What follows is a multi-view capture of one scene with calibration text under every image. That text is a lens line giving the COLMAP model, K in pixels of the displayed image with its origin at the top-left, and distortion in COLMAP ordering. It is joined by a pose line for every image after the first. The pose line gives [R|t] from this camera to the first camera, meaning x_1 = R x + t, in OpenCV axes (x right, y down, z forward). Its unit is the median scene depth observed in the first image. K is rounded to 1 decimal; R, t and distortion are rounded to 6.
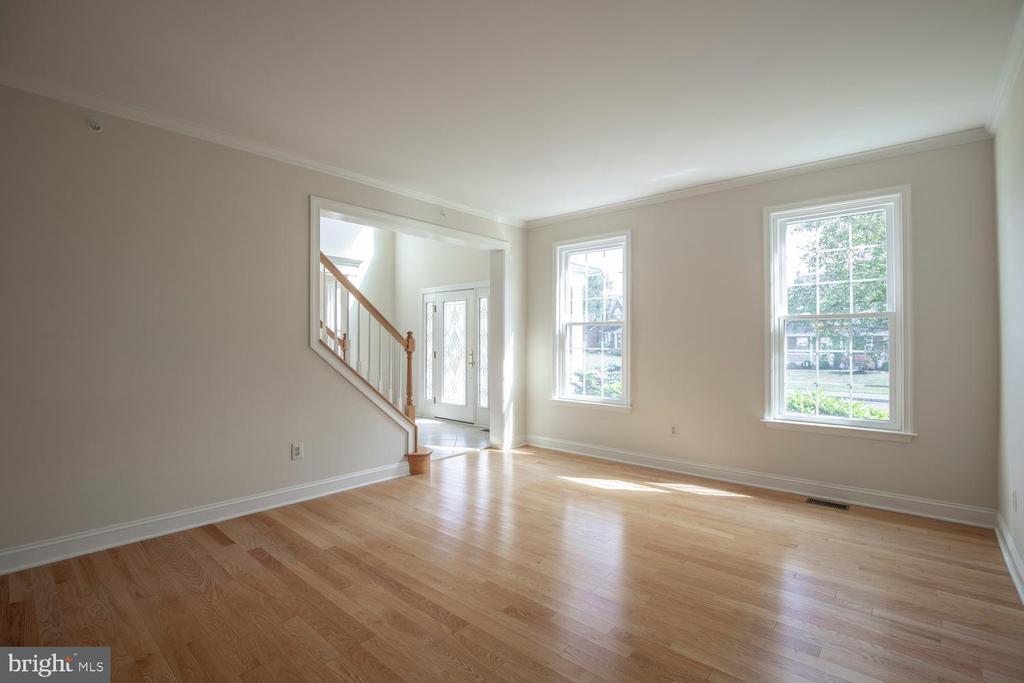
lens RADIAL K [[466.3, 0, 511.8], [0, 466.3, 337.0], [0, 0, 1]] dist [-0.024121, 0.000065]
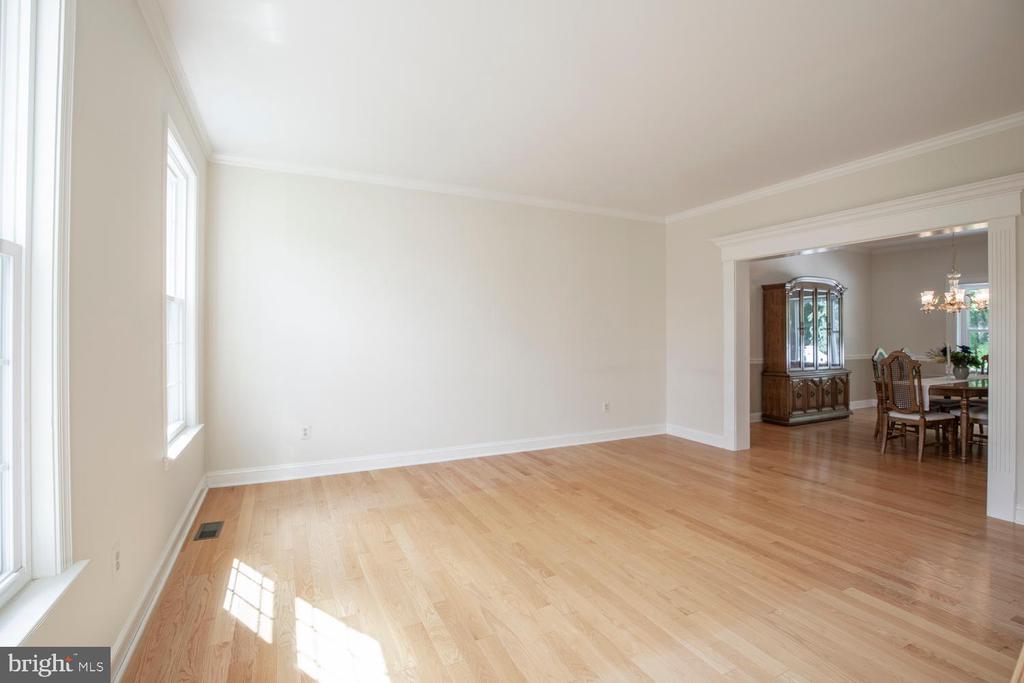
lens RADIAL K [[466.3, 0, 511.8], [0, 466.3, 337.0], [0, 0, 1]] dist [-0.024121, 0.000065]
pose [[-0.926460, -0.008425, 0.376299, -0.142153], [-0.010374, 0.999941, -0.003152, 0.019384], [-0.376251, -0.006824, -0.926493, 1.888695]]
